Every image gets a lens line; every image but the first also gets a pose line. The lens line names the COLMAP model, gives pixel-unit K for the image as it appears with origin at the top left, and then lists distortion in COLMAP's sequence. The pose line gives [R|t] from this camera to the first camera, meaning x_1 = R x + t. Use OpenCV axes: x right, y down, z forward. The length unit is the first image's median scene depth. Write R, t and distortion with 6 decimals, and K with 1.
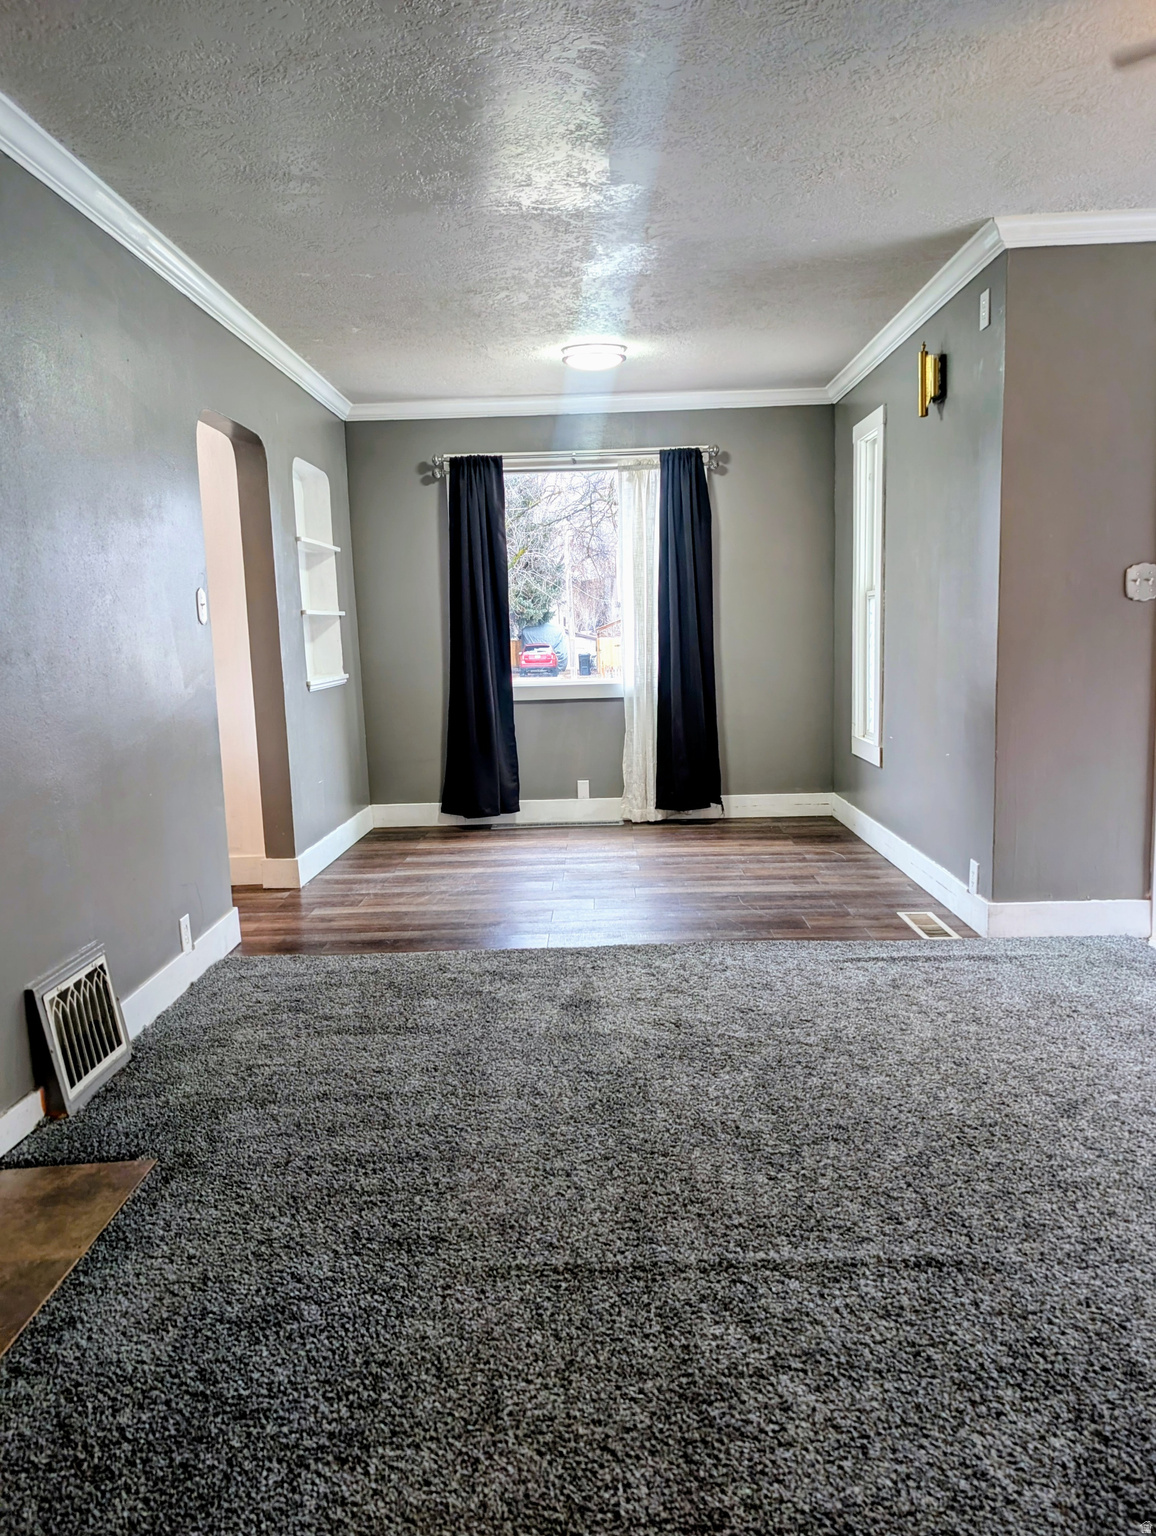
lens RADIAL K [[1120.8, 0, 578.0], [0, 1120.8, 768.0], [0, 0, 1]] dist [-0.000516, -0.000295]
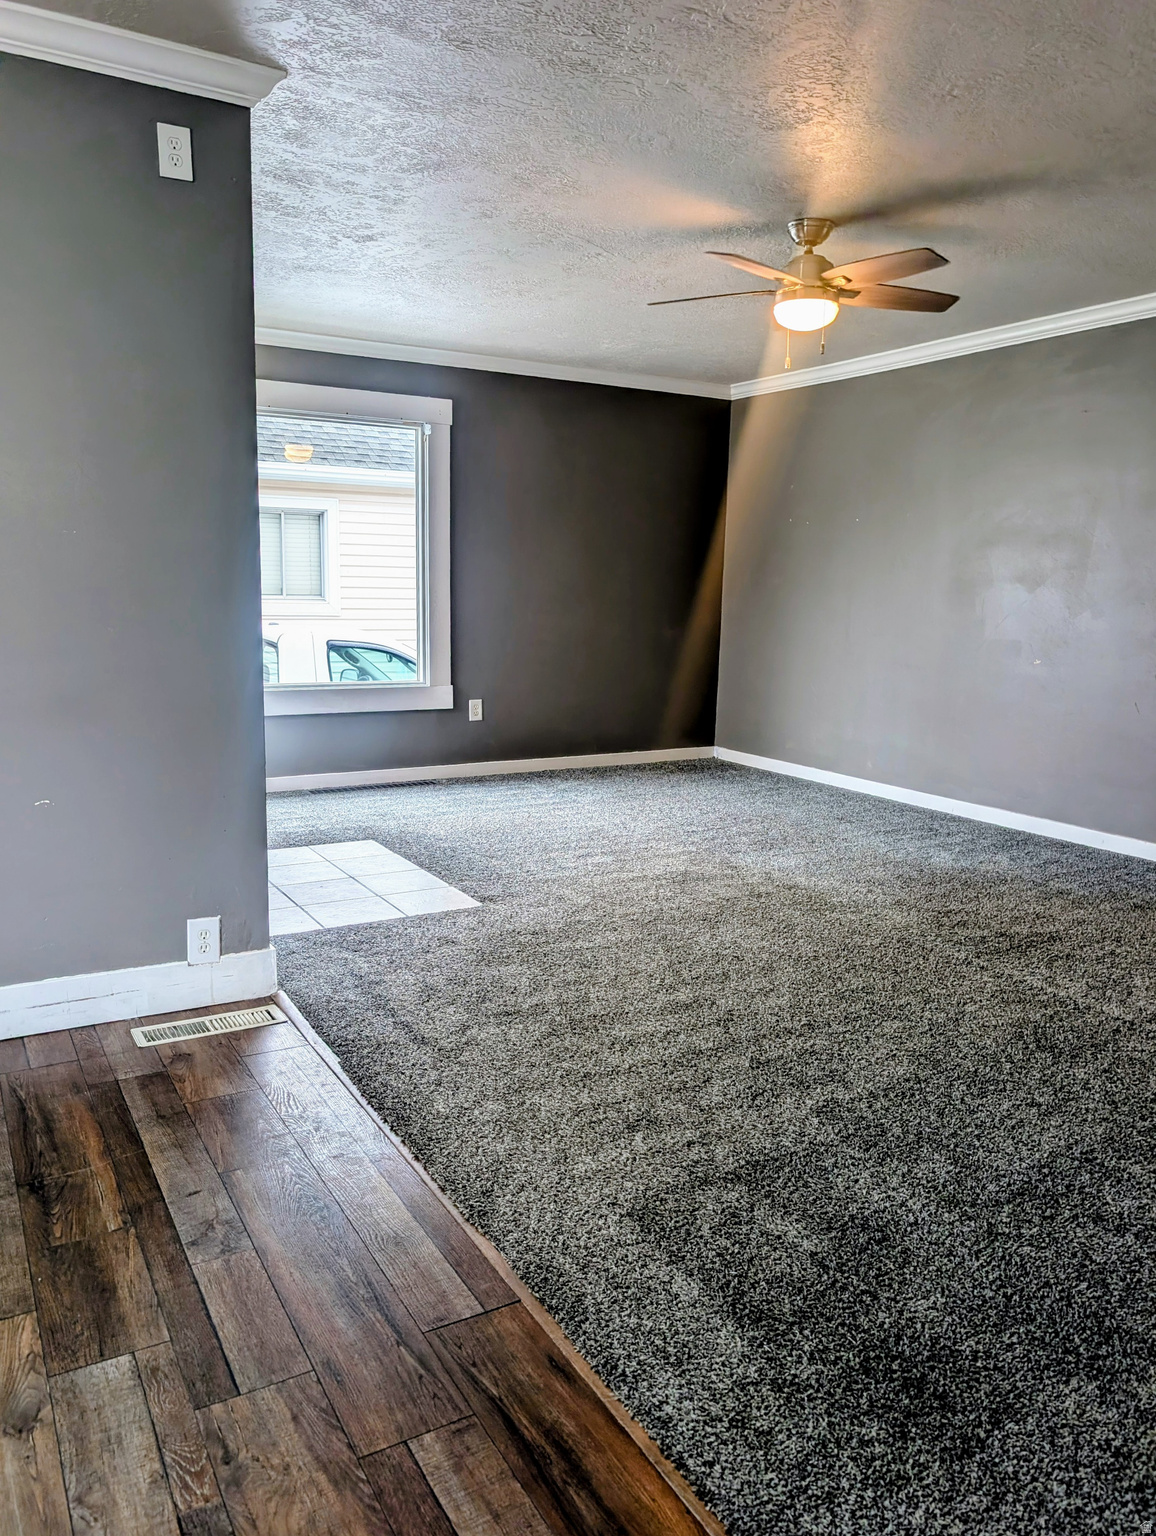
lens RADIAL K [[1120.8, 0, 578.0], [0, 1120.8, 768.0], [0, 0, 1]] dist [-0.000516, -0.000295]
pose [[-0.515701, -0.116311, 0.848837, -0.476523], [0.109123, 0.973757, 0.199724, -0.162907], [-0.849791, 0.195625, -0.489475, 1.399116]]
